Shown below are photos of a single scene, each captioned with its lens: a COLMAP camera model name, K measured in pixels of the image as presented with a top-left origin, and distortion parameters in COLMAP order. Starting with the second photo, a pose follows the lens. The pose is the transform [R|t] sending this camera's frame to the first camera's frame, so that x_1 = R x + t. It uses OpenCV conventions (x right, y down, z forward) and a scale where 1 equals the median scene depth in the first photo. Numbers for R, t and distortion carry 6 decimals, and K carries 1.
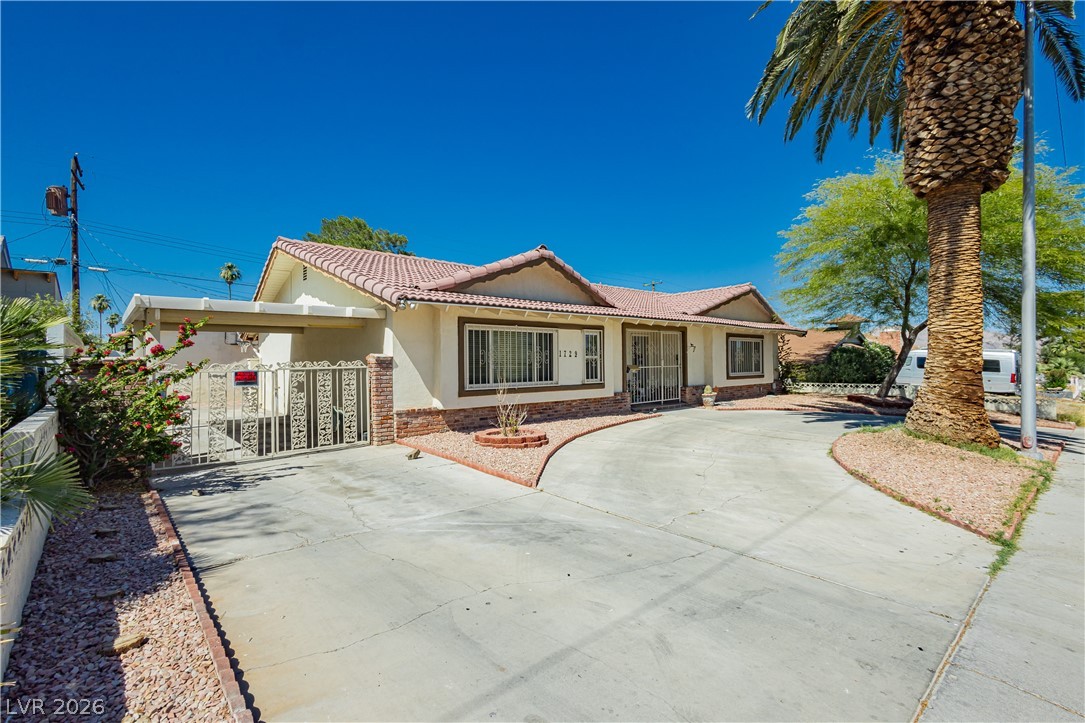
lens RADIAL K [[506.2, 0, 542.3], [0, 506.2, 356.7], [0, 0, 1]] dist [0.002645, 0.000006]
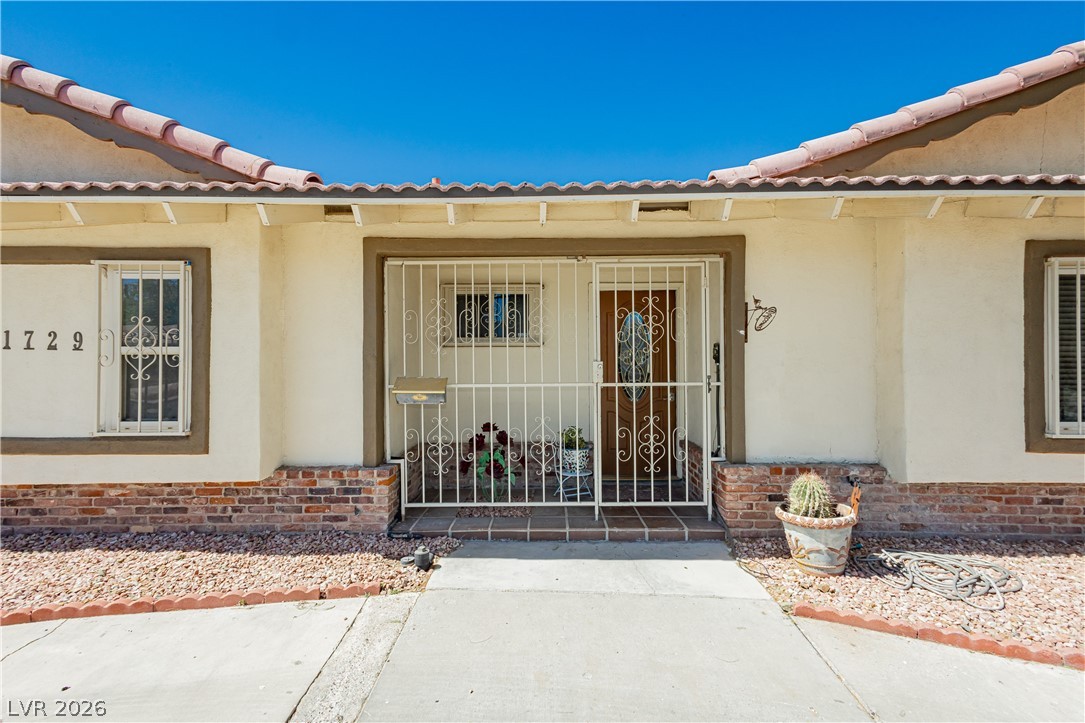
lens RADIAL K [[501.8, 0, 544.8], [0, 501.8, 333.9], [0, 0, 1]] dist [0.036339, -0.000045]
pose [[0.738836, 0.004288, -0.673871, 0.483492], [0.001078, 0.999971, 0.007545, -0.011137], [0.673884, -0.006300, 0.738810, 0.926129]]
